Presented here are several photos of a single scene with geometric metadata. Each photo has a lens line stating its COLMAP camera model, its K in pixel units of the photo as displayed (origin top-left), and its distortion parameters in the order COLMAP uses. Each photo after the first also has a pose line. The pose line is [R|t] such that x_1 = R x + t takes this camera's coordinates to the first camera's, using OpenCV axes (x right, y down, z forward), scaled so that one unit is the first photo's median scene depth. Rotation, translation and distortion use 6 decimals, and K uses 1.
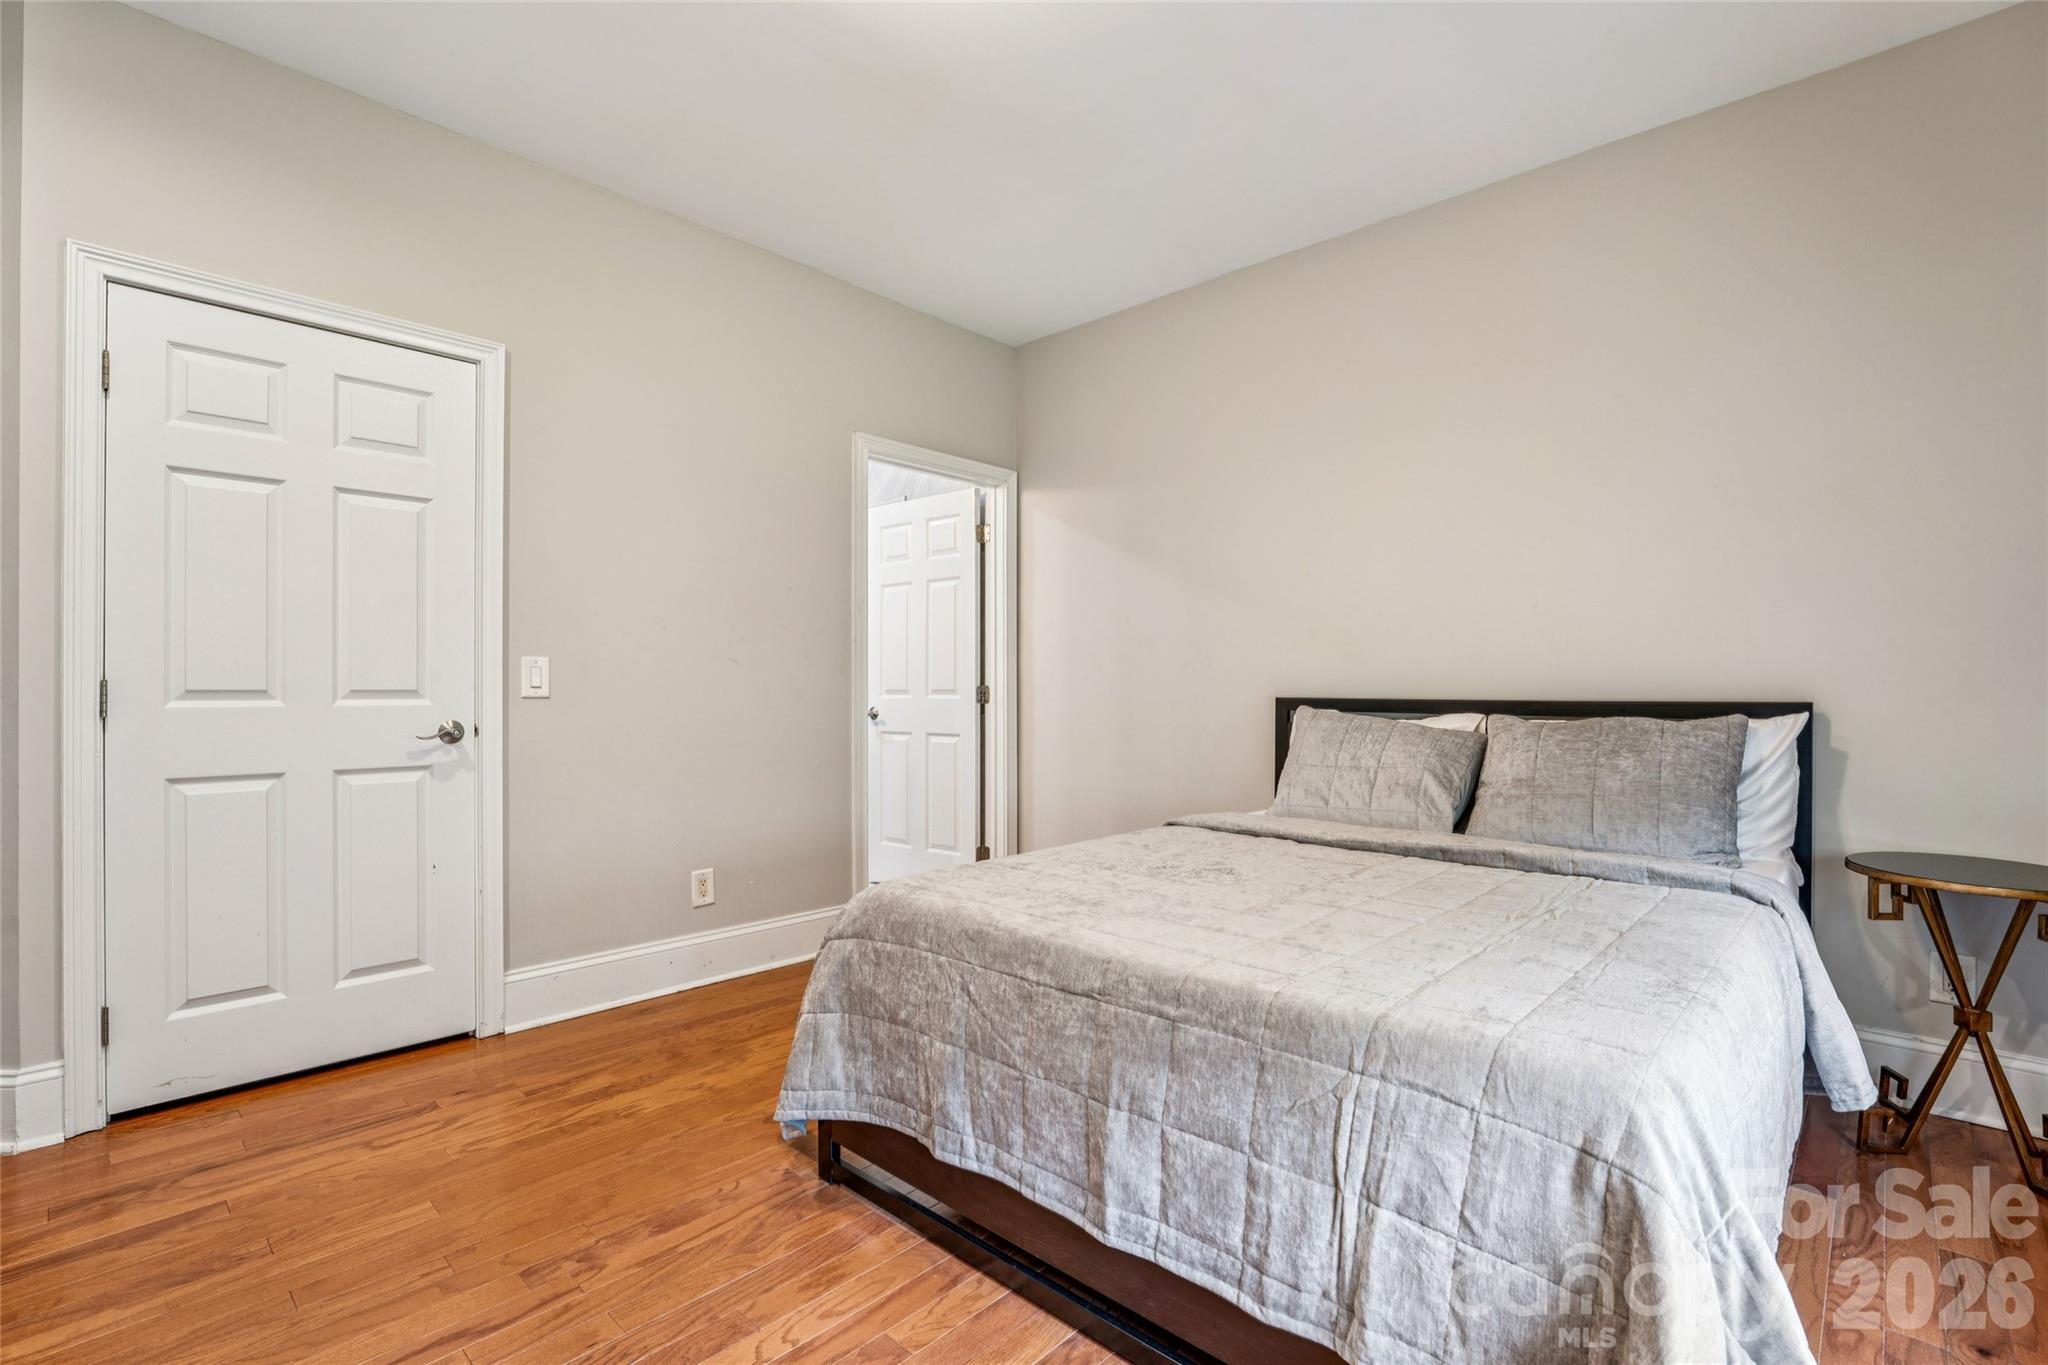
lens RADIAL K [[934.5, 0, 1024.8], [0, 934.5, 689.2], [0, 0, 1]] dist [0.000651, 0.003422]
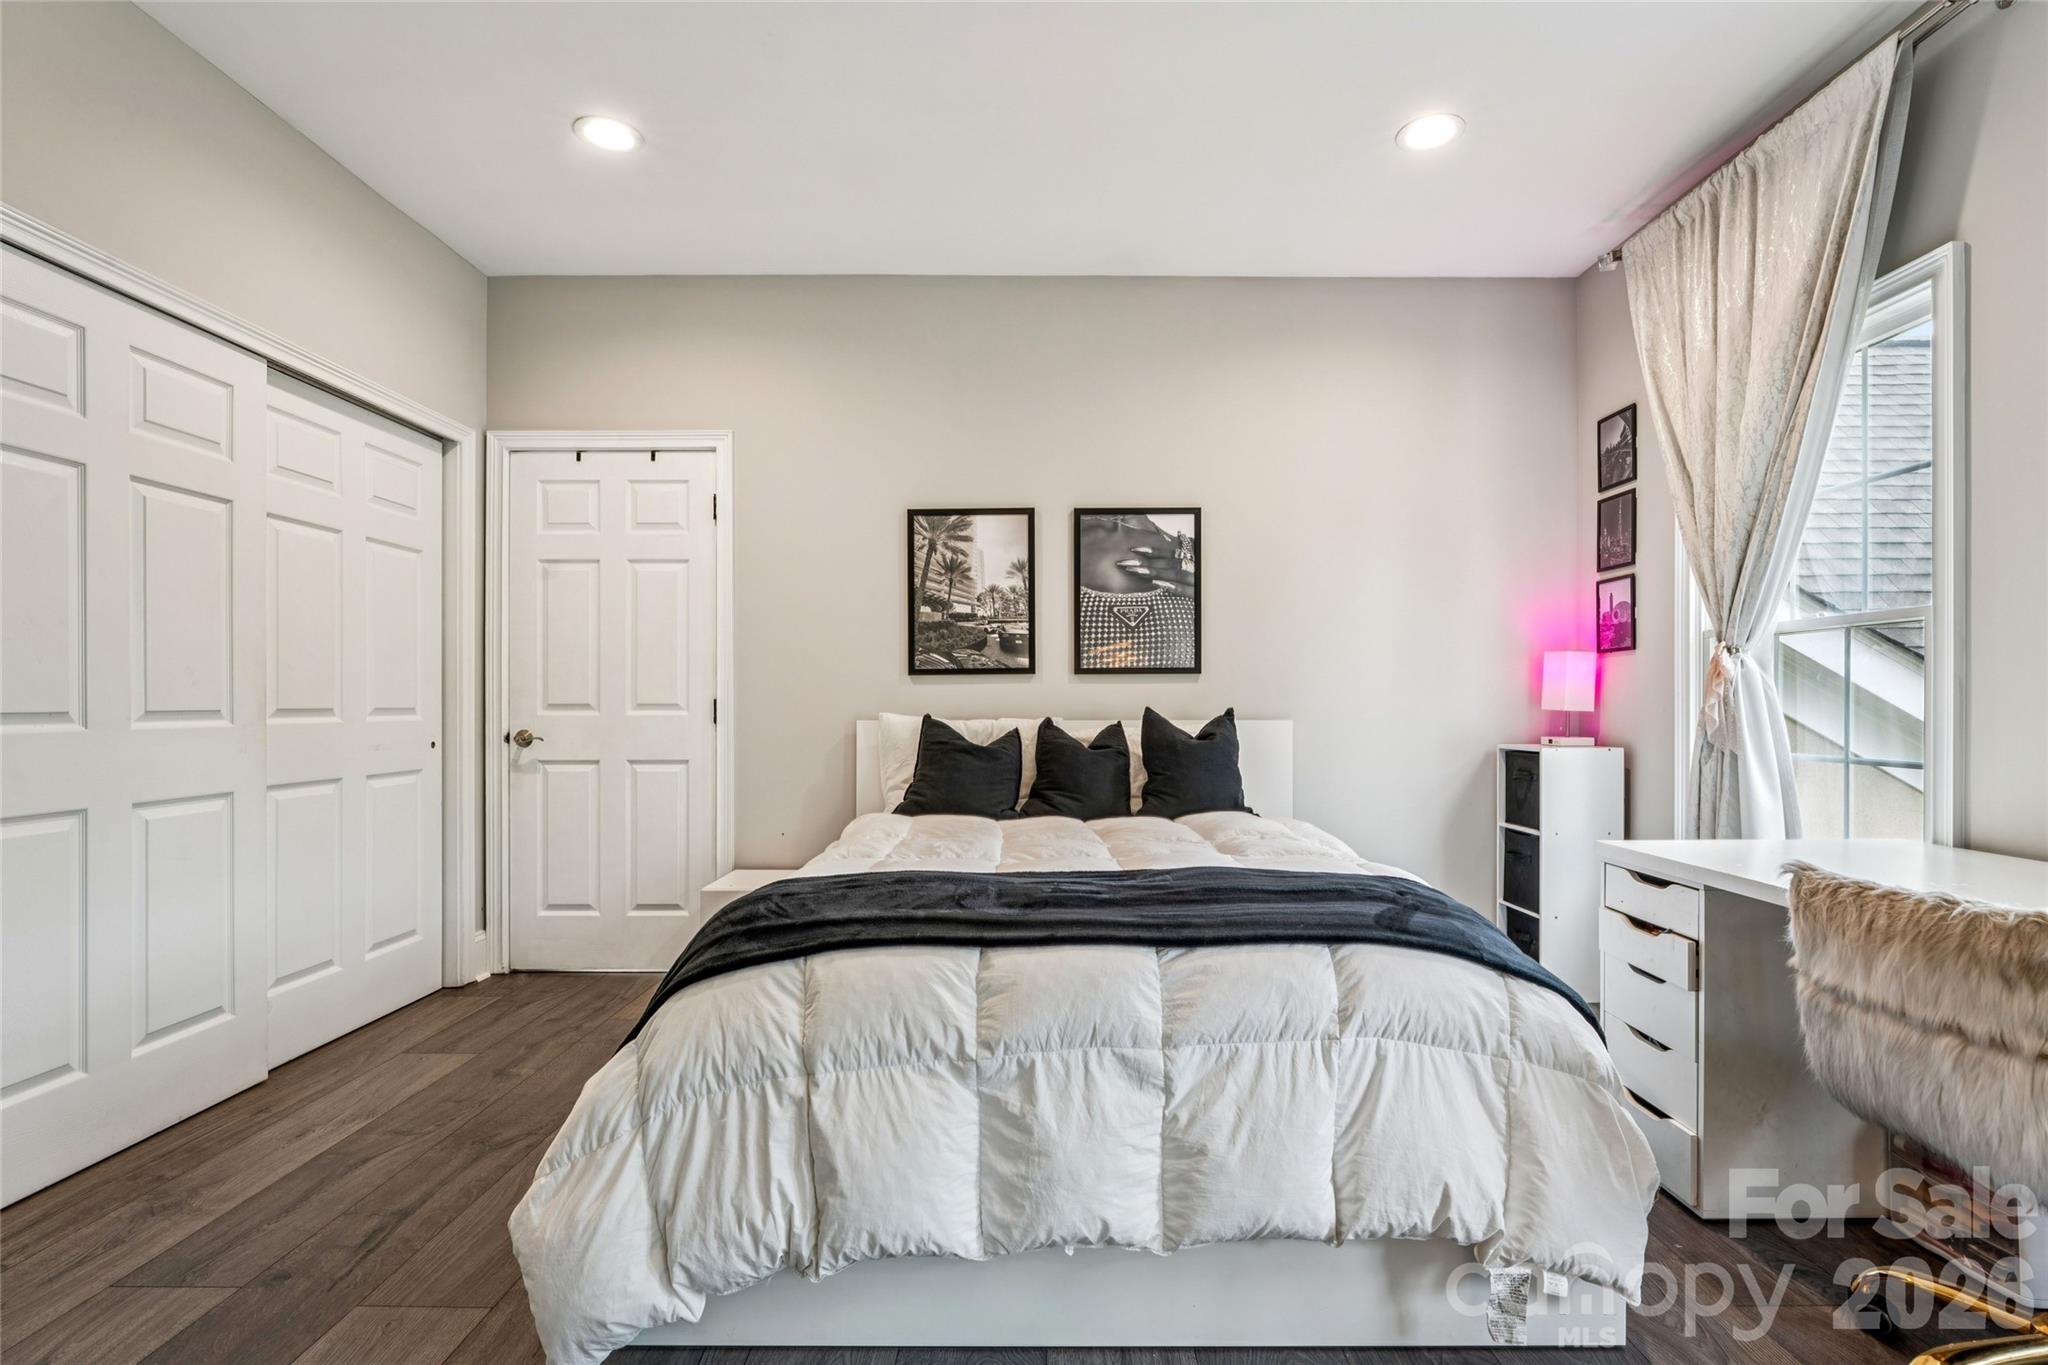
lens RADIAL K [[934.5, 0, 1024.6], [0, 934.5, 697.5], [0, 0, 1]] dist [0.000651, 0.003422]
pose [[0.749049, -0.000512, 0.662515, -0.885661], [0.006653, 0.999955, -0.006748, 0.001098], [-0.662482, 0.009462, 0.749018, -0.435410]]
